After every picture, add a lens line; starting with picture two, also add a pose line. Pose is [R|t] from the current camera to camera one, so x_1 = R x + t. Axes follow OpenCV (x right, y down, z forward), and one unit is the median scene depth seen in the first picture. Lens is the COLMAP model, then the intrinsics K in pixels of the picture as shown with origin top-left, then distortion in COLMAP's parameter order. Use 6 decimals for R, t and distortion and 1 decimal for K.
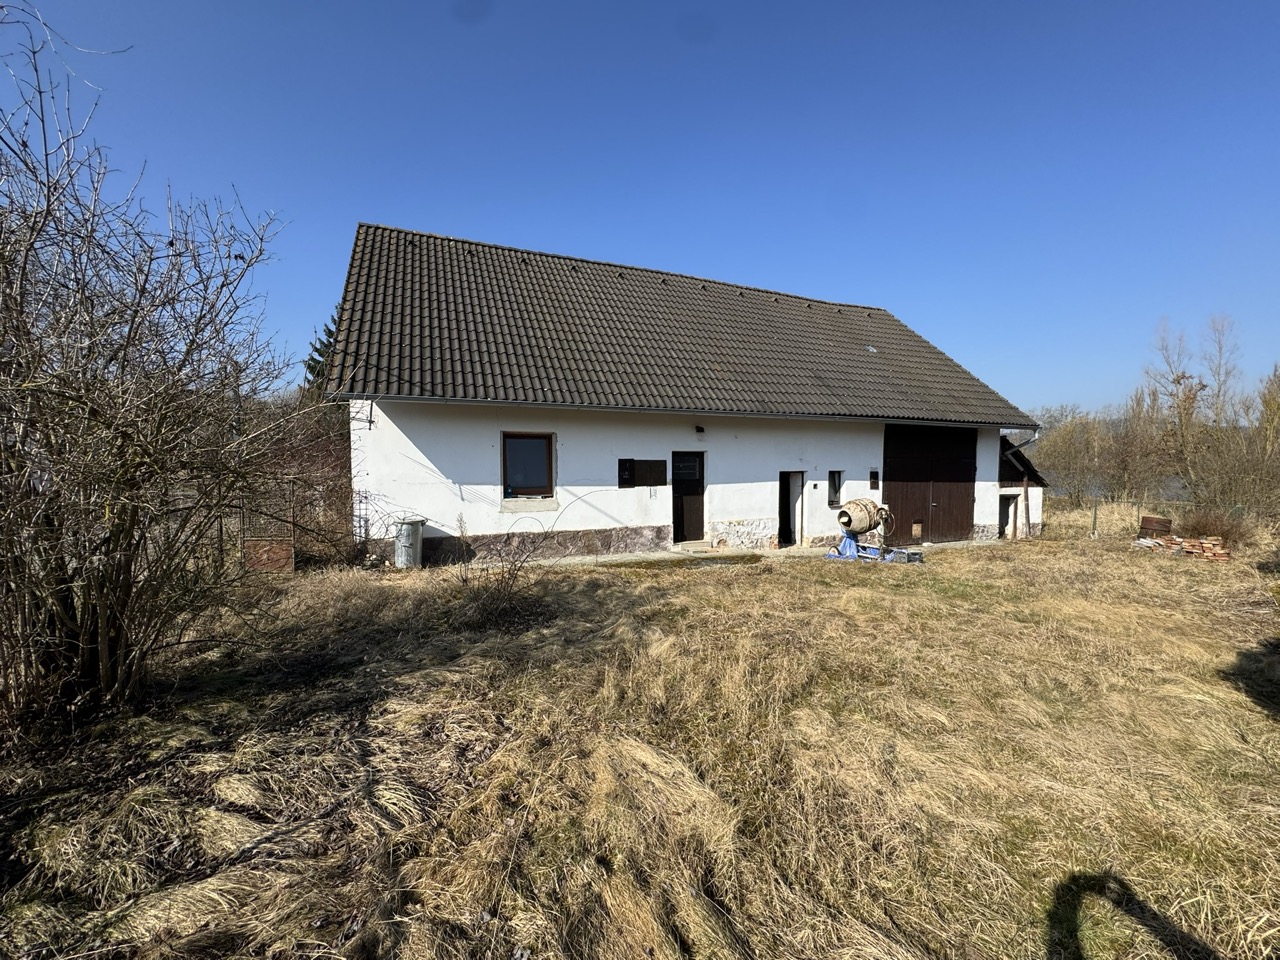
lens RADIAL K [[513.1, 0, 640.0], [0, 513.1, 480.0], [0, 0, 1]] dist [-0.000621, -0.000028]
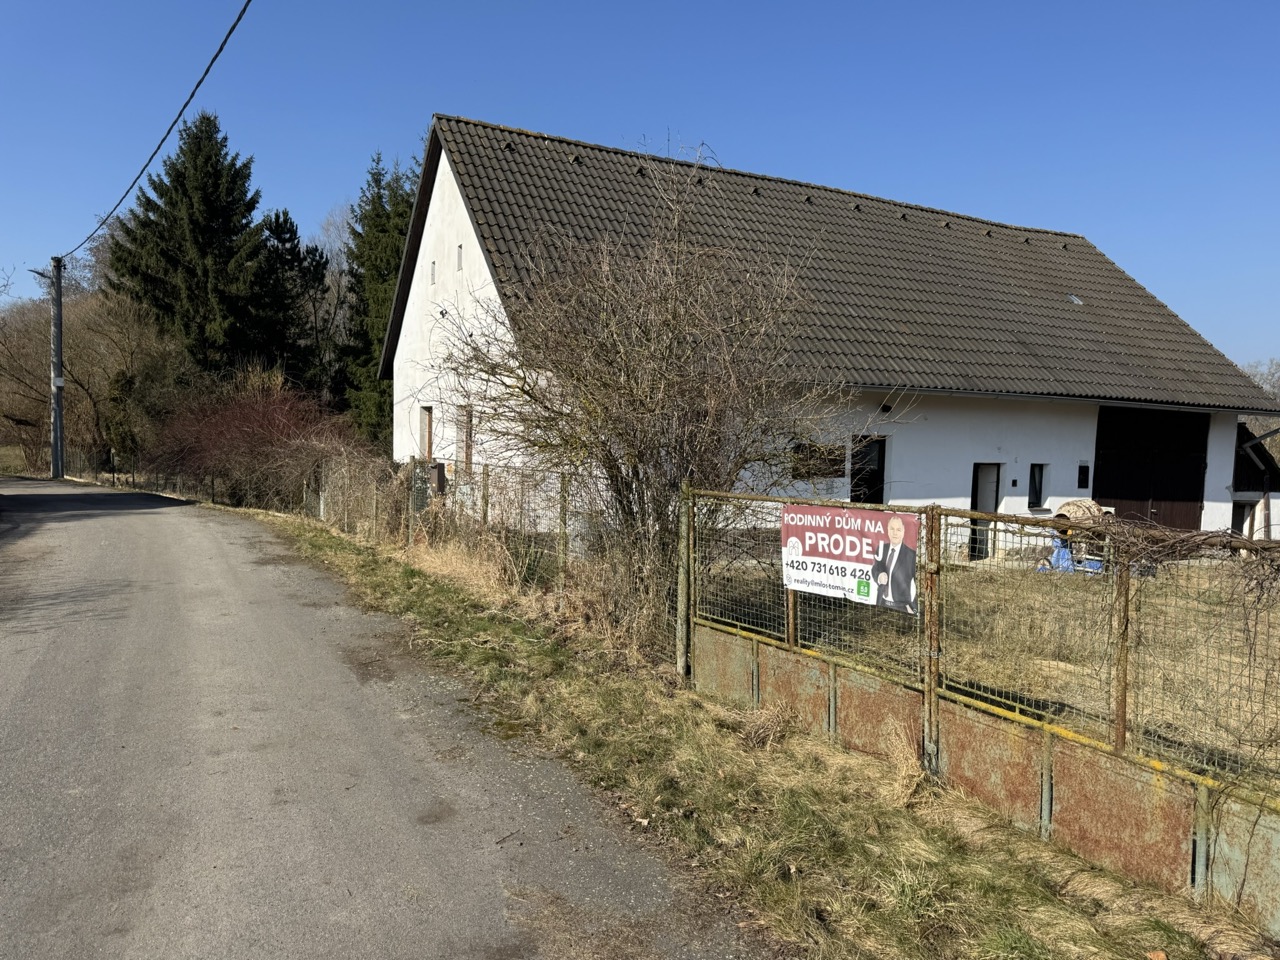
lens RADIAL K [[888.6, 0, 640.0], [0, 888.6, 480.0], [0, 0, 1]] dist [0.062876, -0.093745]
pose [[0.997860, 0.028683, 0.058759, -0.264713], [-0.029816, 0.999384, 0.018493, -0.000551], [-0.058193, -0.020205, 0.998101, -0.283187]]
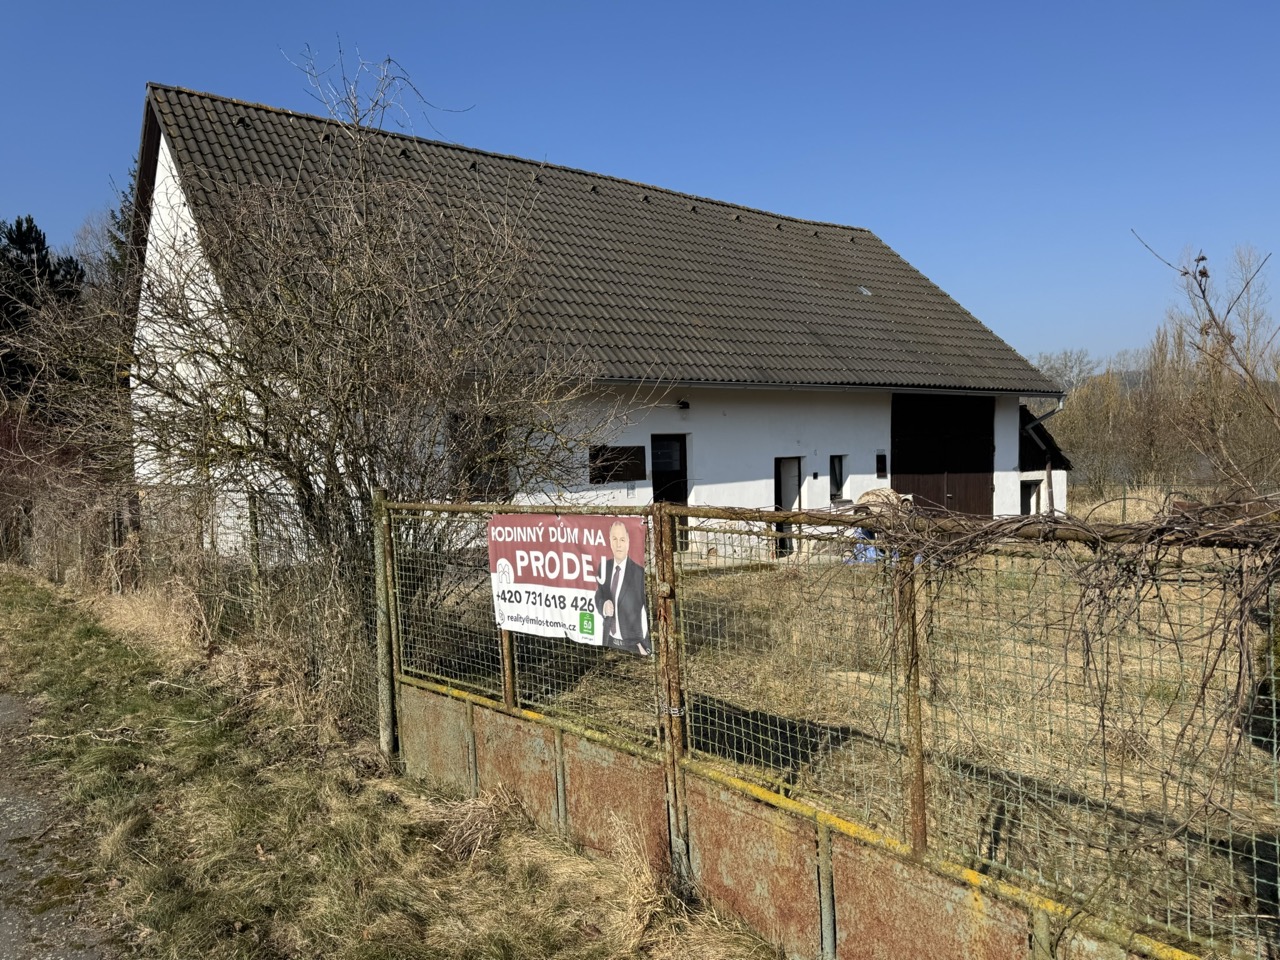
lens RADIAL K [[886.0, 0, 640.0], [0, 886.0, 480.0], [0, 0, 1]] dist [0.148405, -0.243640]
pose [[0.969136, -0.029526, 0.244752, -0.207182], [0.029246, 0.999561, 0.004778, 0.003676], [-0.244786, 0.002527, 0.969574, -0.198159]]
